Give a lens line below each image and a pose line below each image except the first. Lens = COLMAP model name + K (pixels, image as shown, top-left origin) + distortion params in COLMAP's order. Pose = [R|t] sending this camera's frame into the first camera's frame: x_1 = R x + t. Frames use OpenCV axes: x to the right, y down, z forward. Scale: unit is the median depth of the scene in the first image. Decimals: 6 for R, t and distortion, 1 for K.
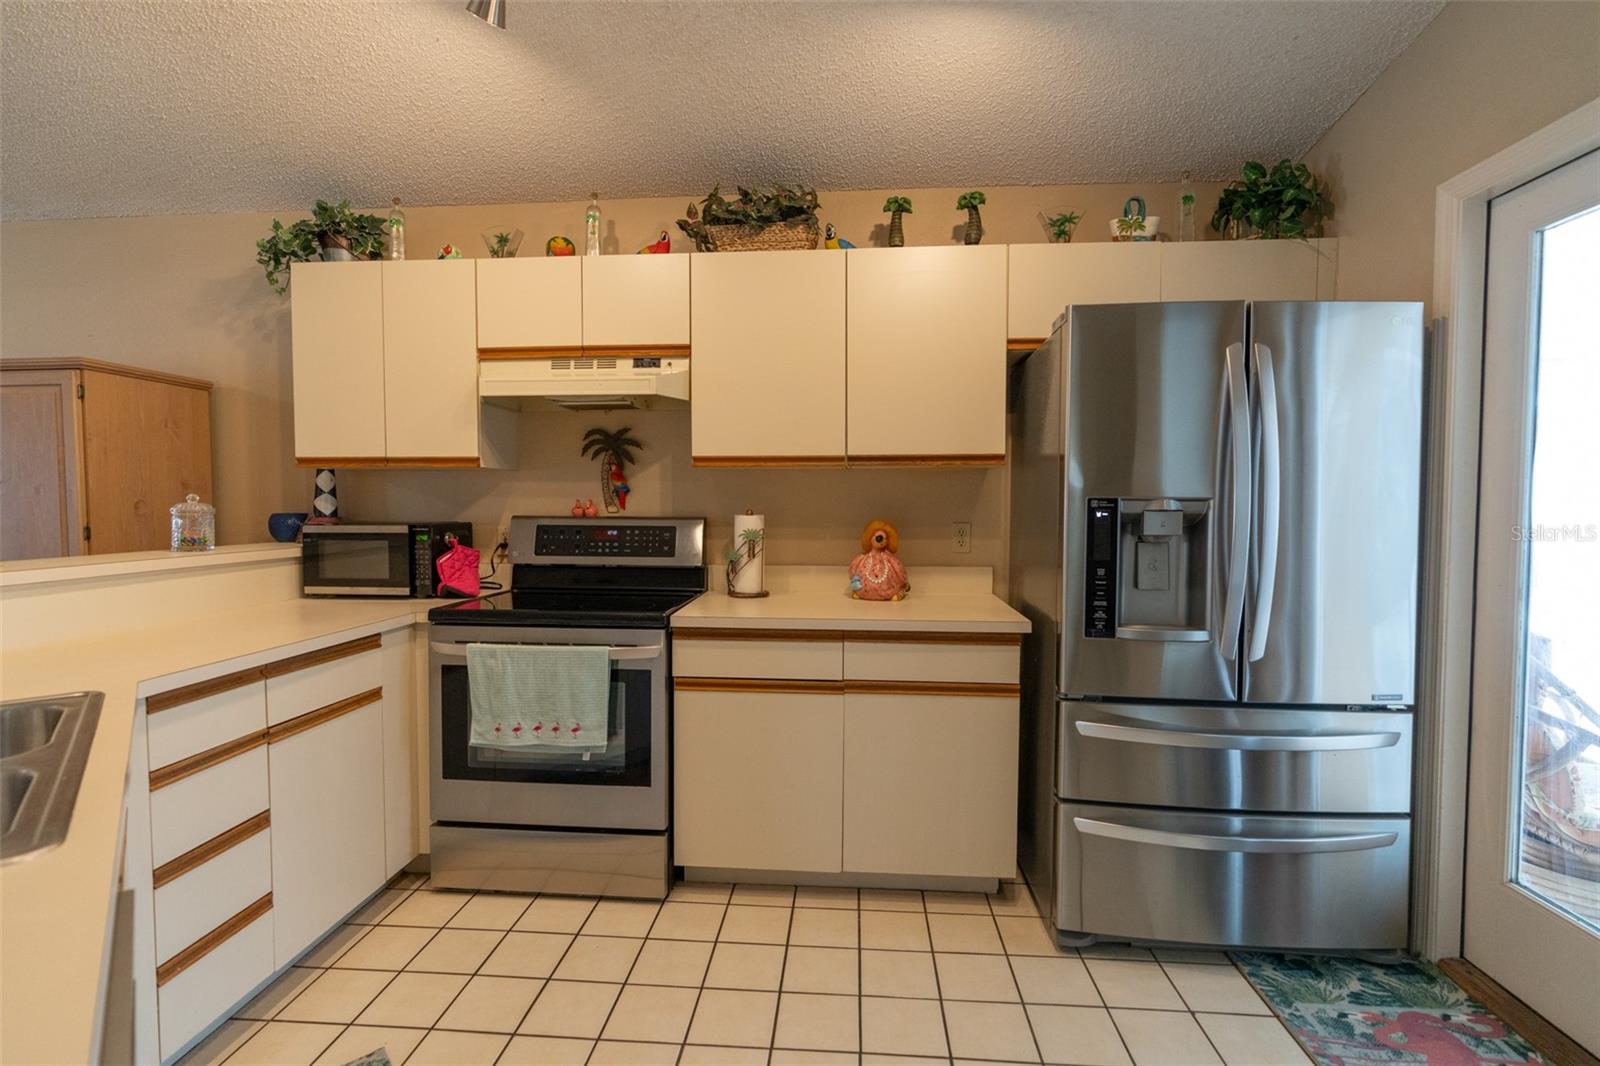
lens RADIAL K [[736.0, 0, 806.5], [0, 736.0, 537.9], [0, 0, 1]] dist [-0.006473, 0.001646]
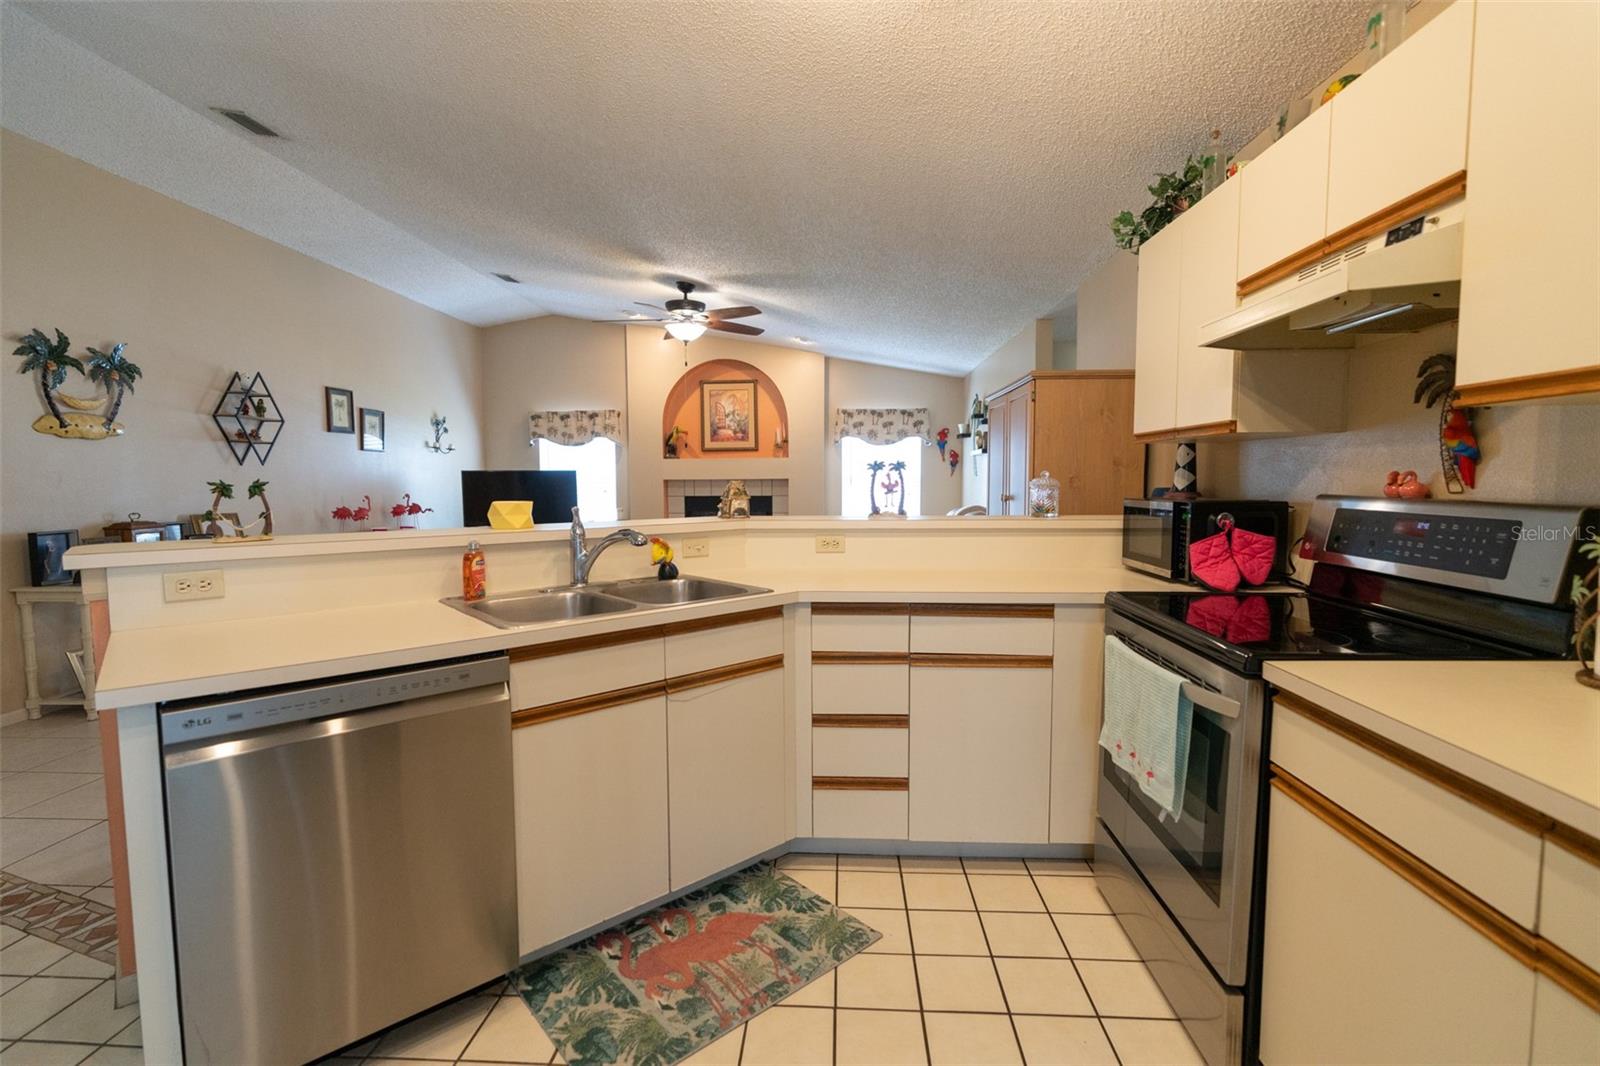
lens RADIAL K [[736.0, 0, 793.2], [0, 736.0, 532.0], [0, 0, 1]] dist [-0.006473, 0.001646]
pose [[0.002863, 0.071751, -0.997418, 0.369463], [-0.043099, 0.996505, 0.071562, -0.025146], [0.999067, 0.042783, 0.005946, 0.529038]]
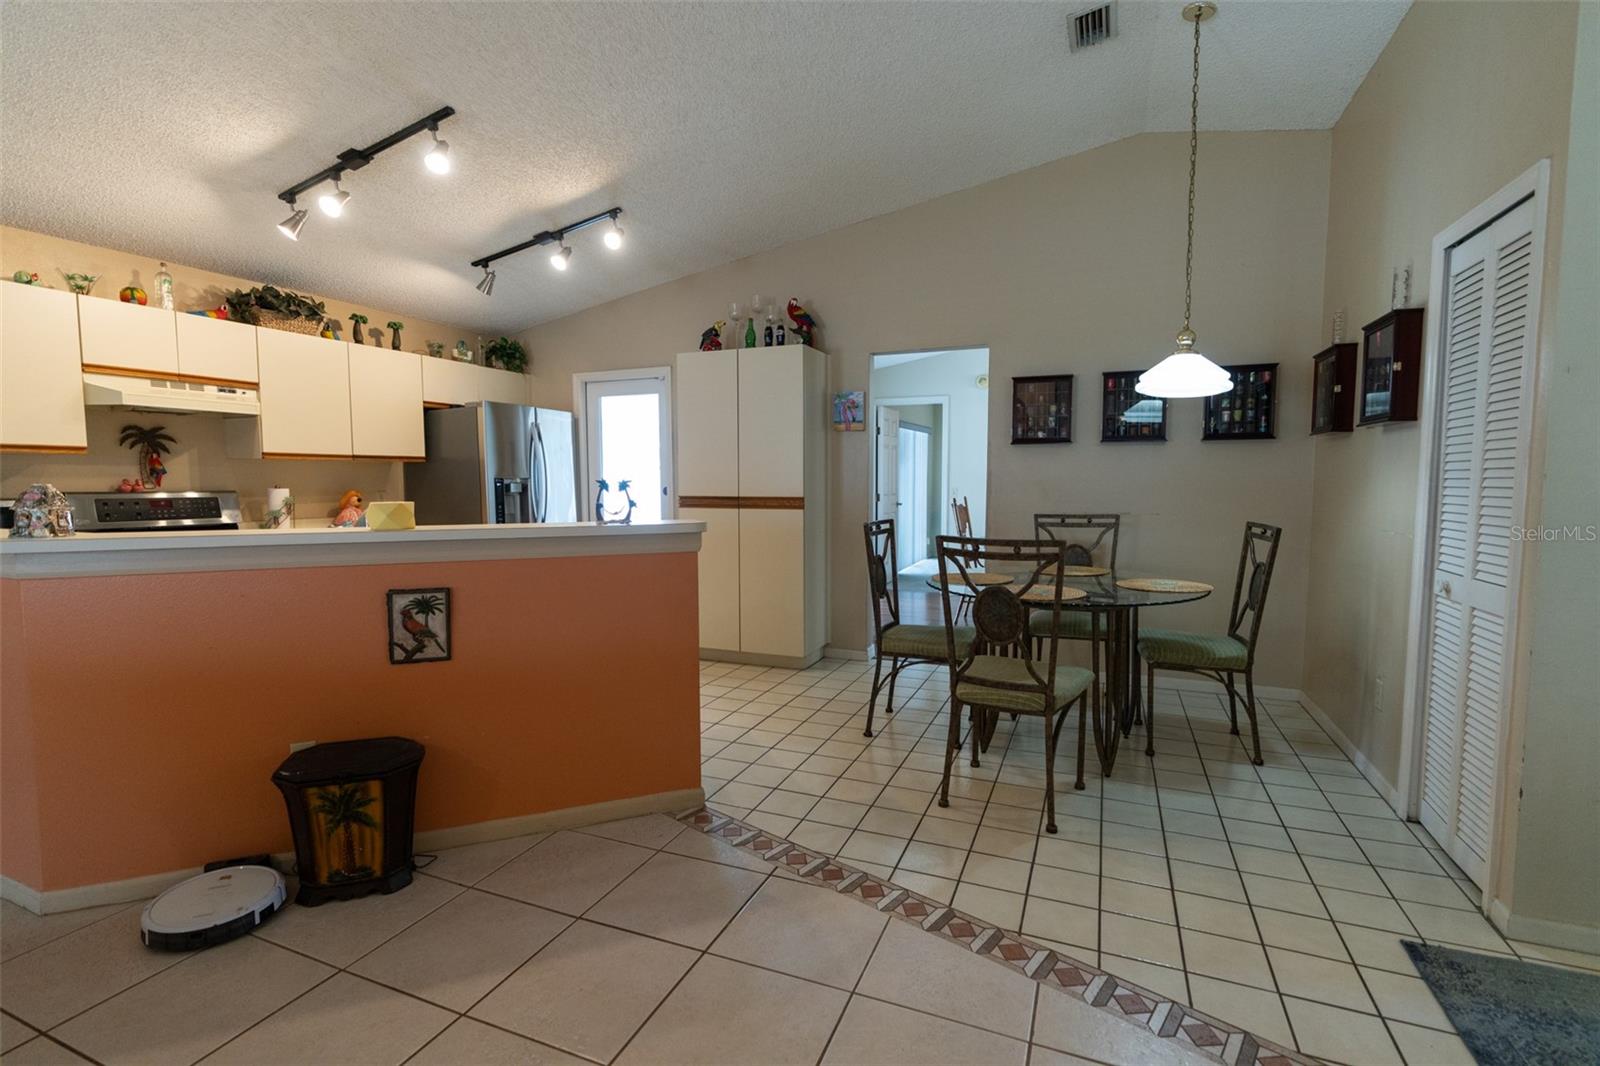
lens RADIAL K [[736.0, 0, 792.9], [0, 736.0, 533.2], [0, 0, 1]] dist [-0.006473, 0.001646]
pose [[0.329008, -0.069465, 0.941769, -1.300163], [0.049431, 0.997190, 0.056285, 0.033908], [-0.943033, 0.028034, 0.331517, -0.627505]]
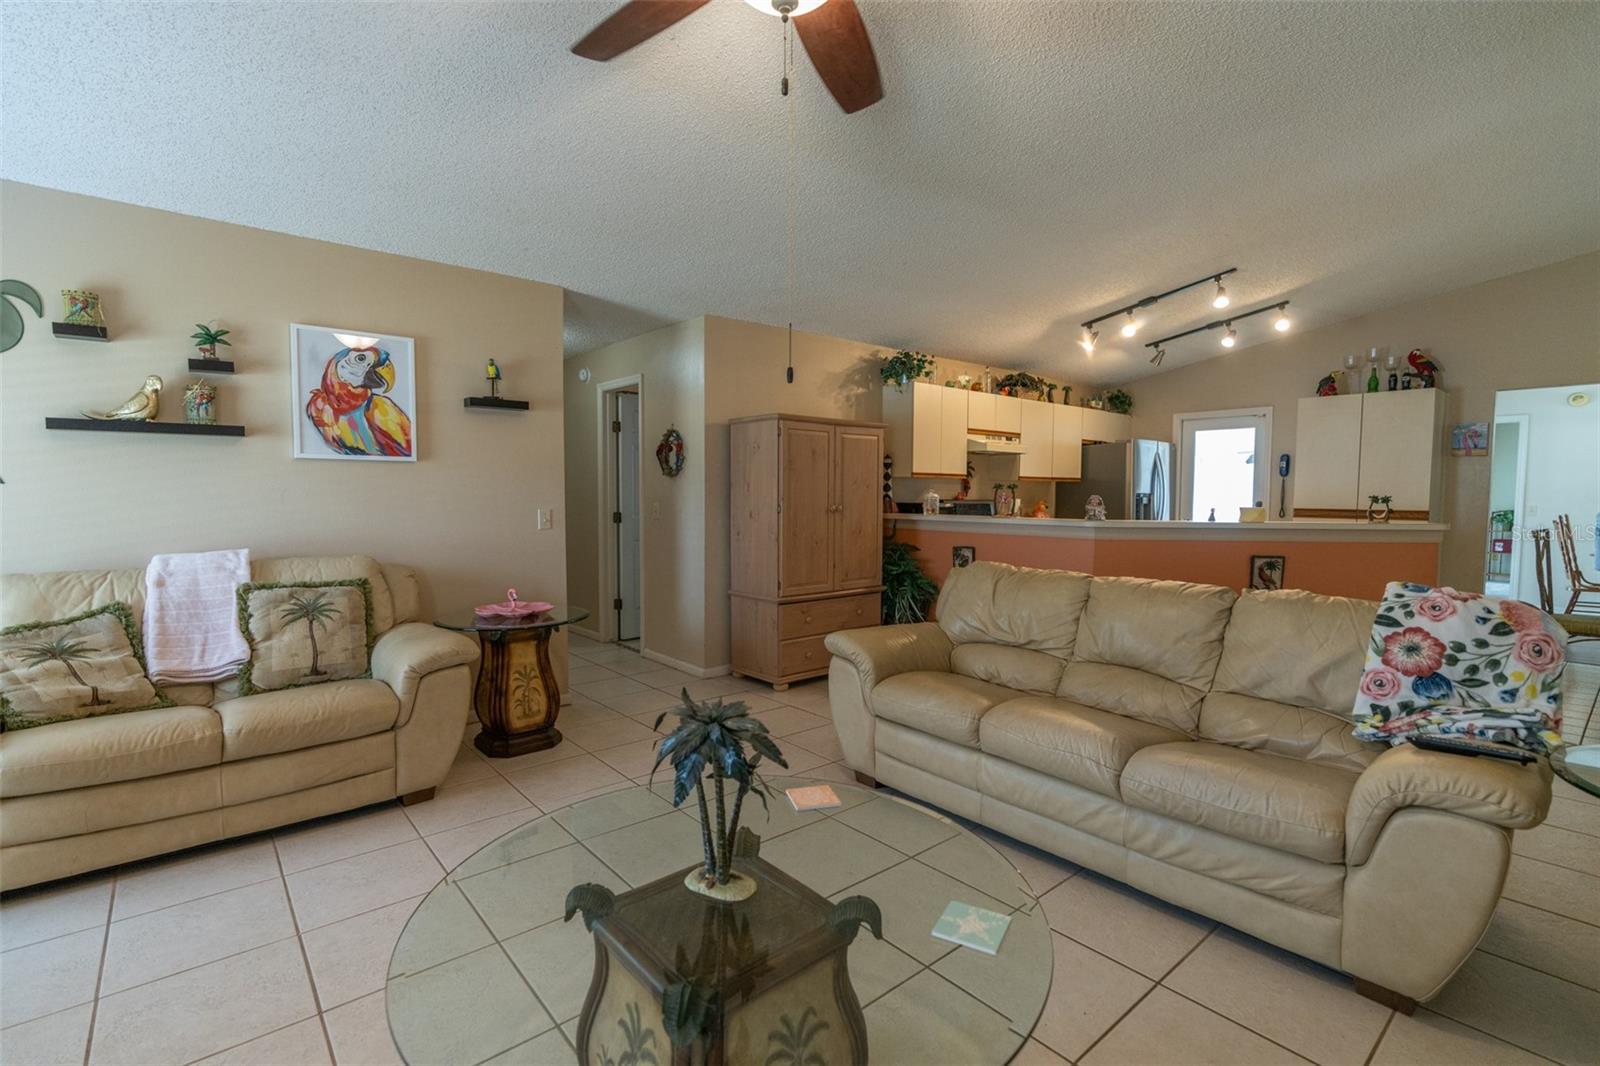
lens RADIAL K [[736.0, 0, 790.0], [0, 736.0, 538.6], [0, 0, 1]] dist [-0.006473, 0.001646]
pose [[0.721428, -0.039063, 0.691387, -2.544085], [0.029109, 0.999236, 0.026083, 0.018365], [-0.691877, 0.001309, 0.722014, -0.318261]]
